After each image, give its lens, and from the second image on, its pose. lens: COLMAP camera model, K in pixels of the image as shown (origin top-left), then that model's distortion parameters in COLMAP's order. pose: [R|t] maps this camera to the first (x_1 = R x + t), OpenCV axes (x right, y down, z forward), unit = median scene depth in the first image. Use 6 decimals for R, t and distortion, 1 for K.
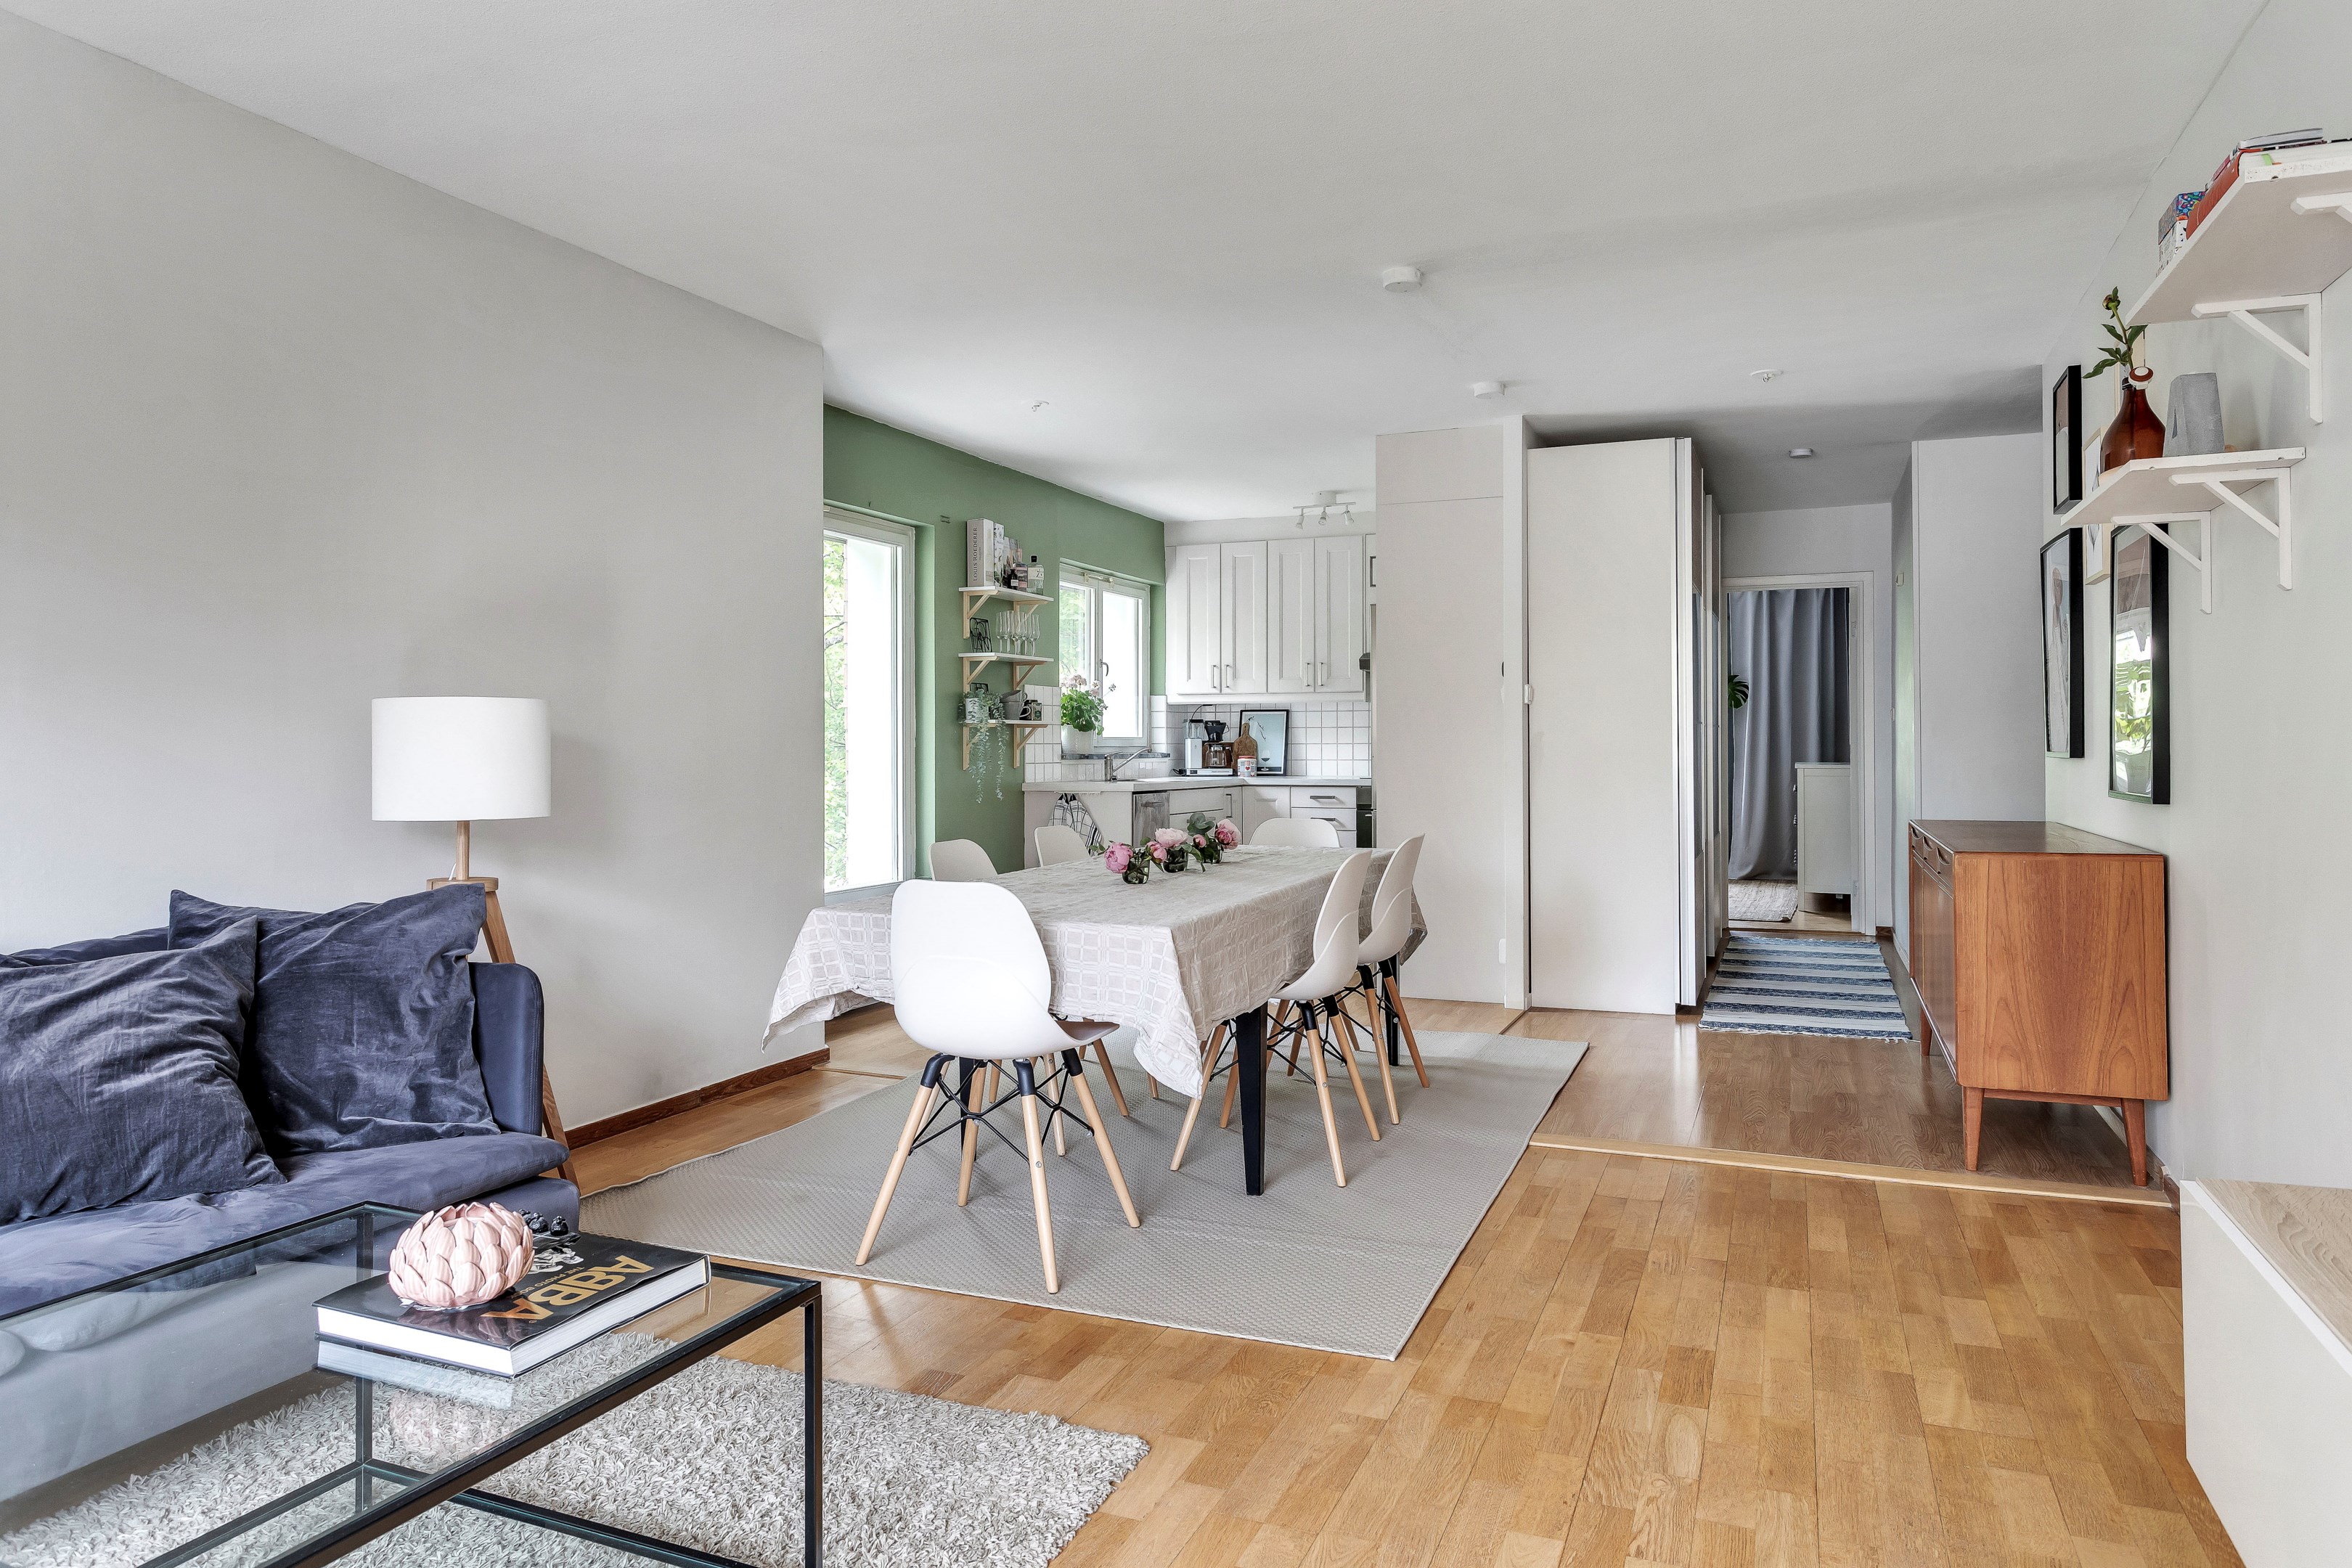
lens RADIAL K [[1487.3, 0, 1176.7], [0, 1487.3, 764.1], [0, 0, 1]] dist [-0.003924, -0.003592]
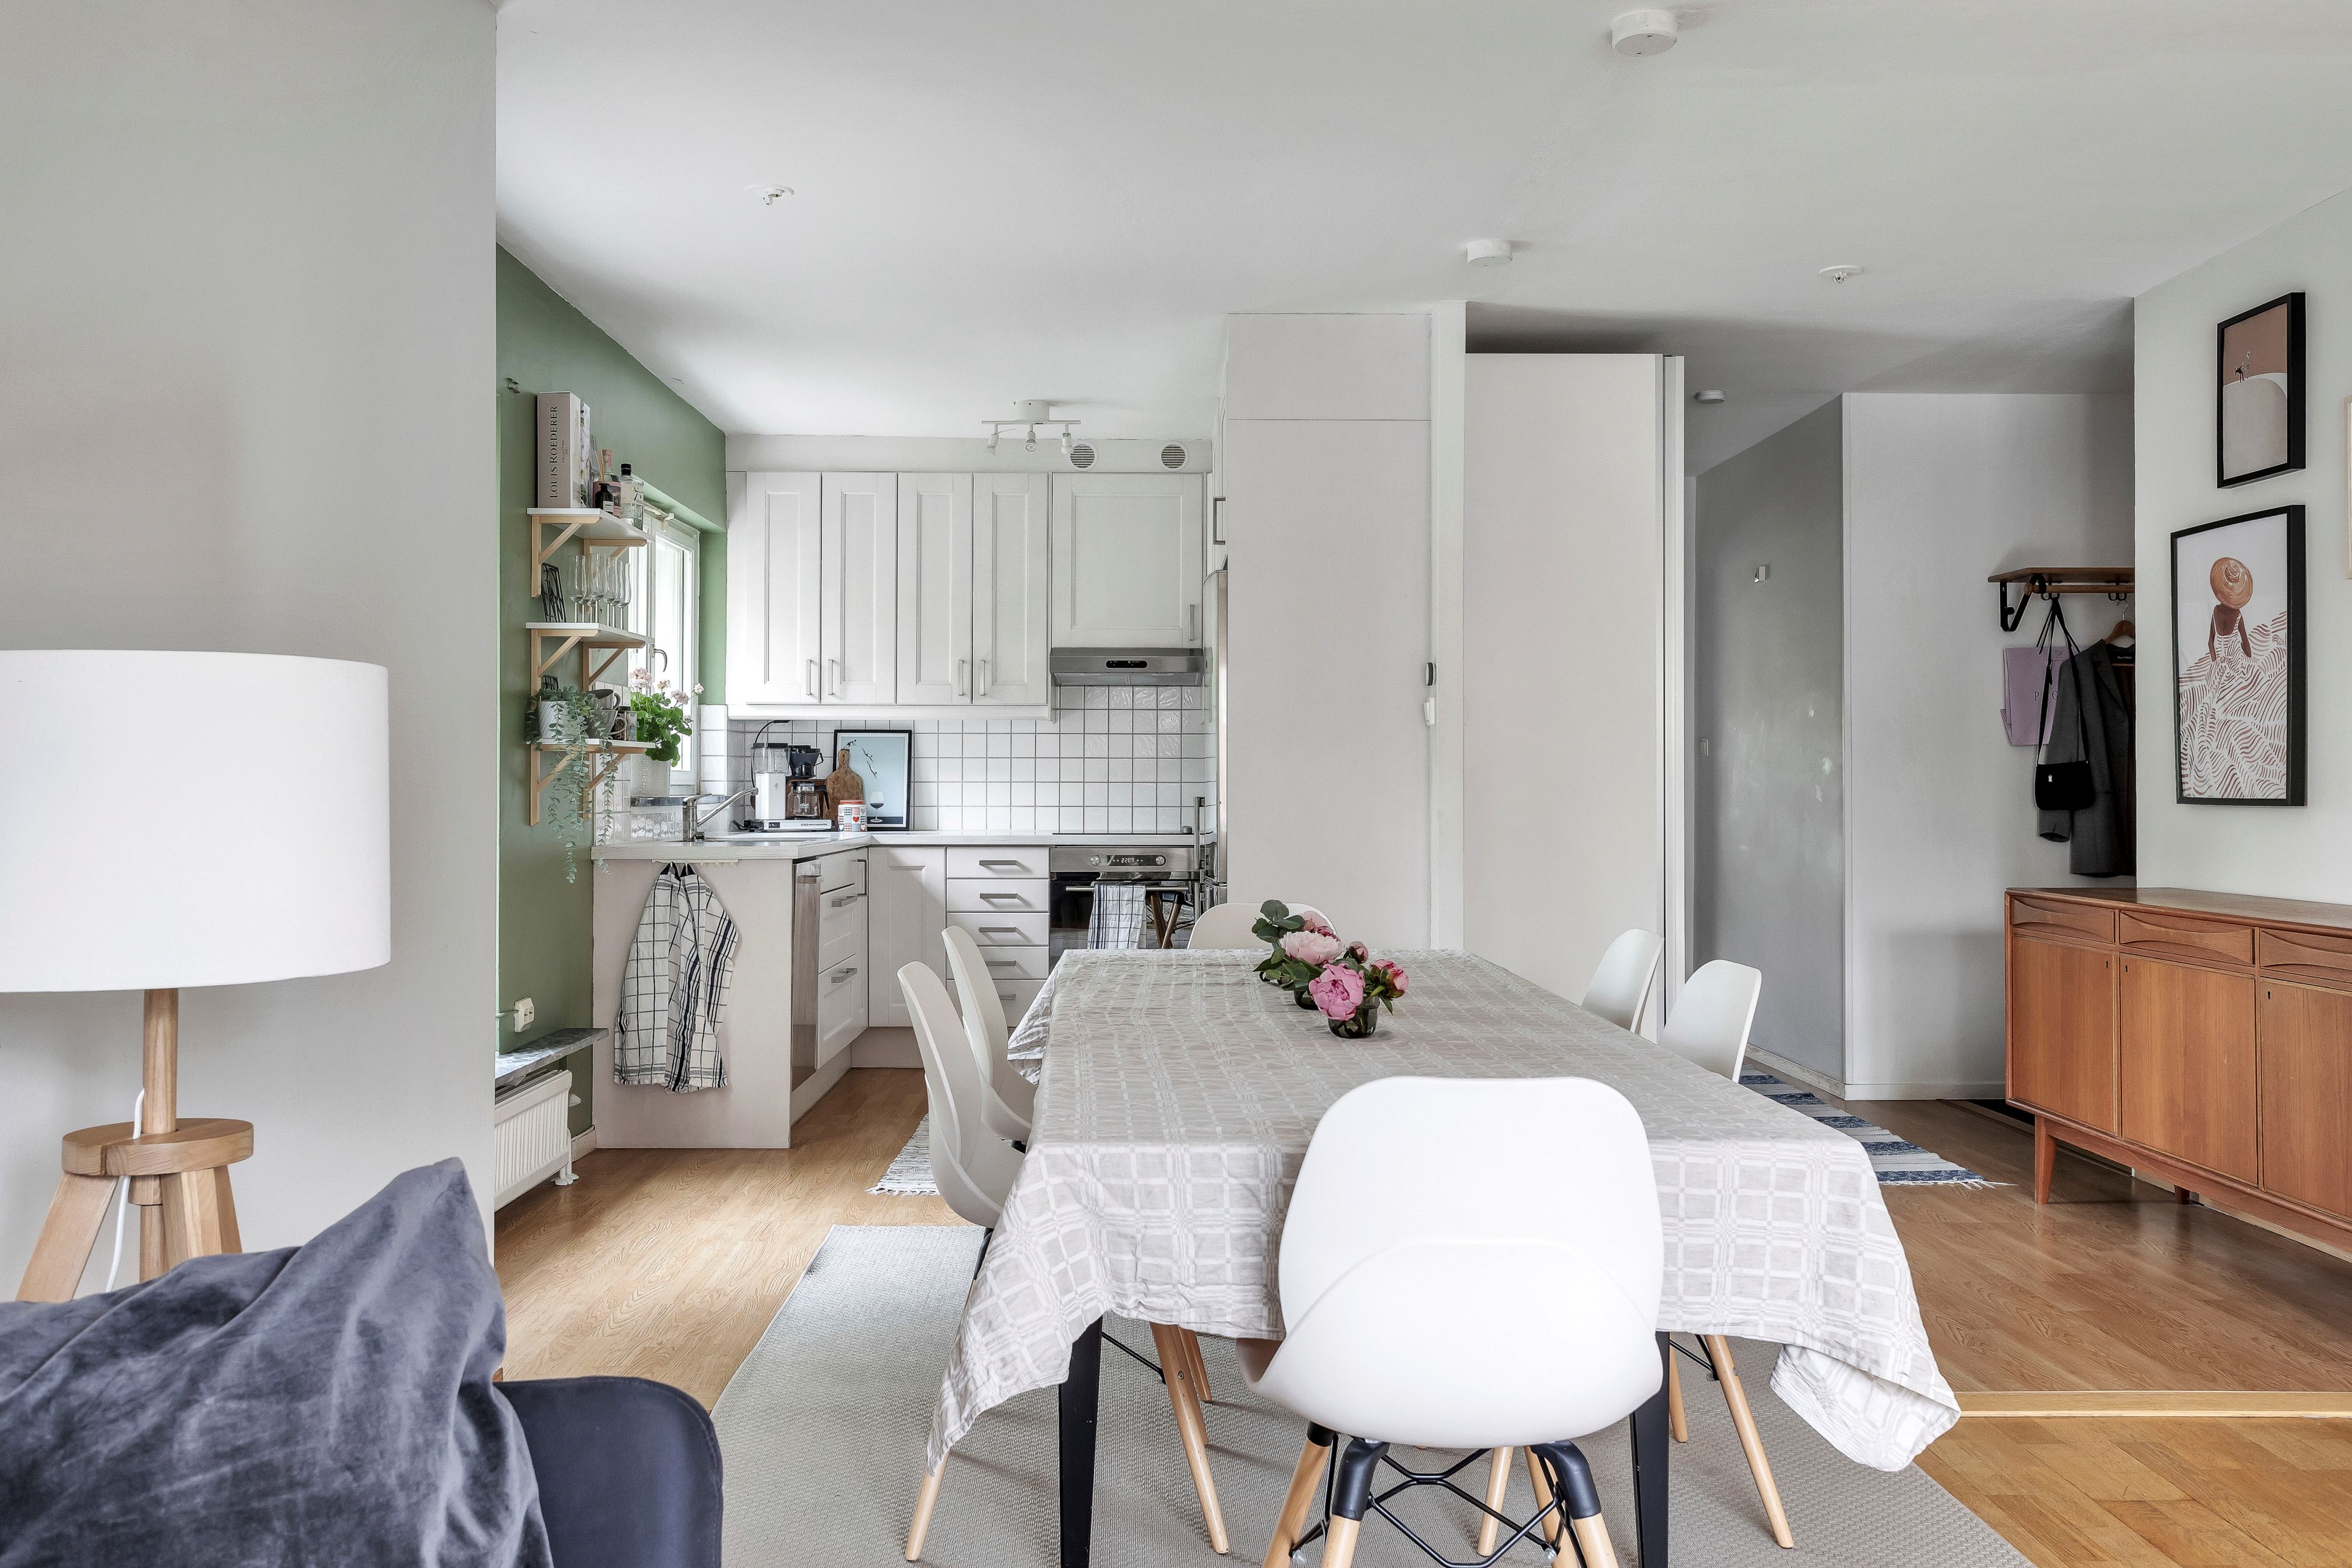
lens RADIAL K [[1932.3, 0, 1174.8], [0, 1932.3, 788.2], [0, 0, 1]] dist [0.005282, -0.002465]
pose [[0.914866, 0.002687, 0.403748, -0.495078], [0.001561, 0.999947, -0.010193, -0.005433], [-0.403754, 0.009956, 0.914814, 0.491349]]
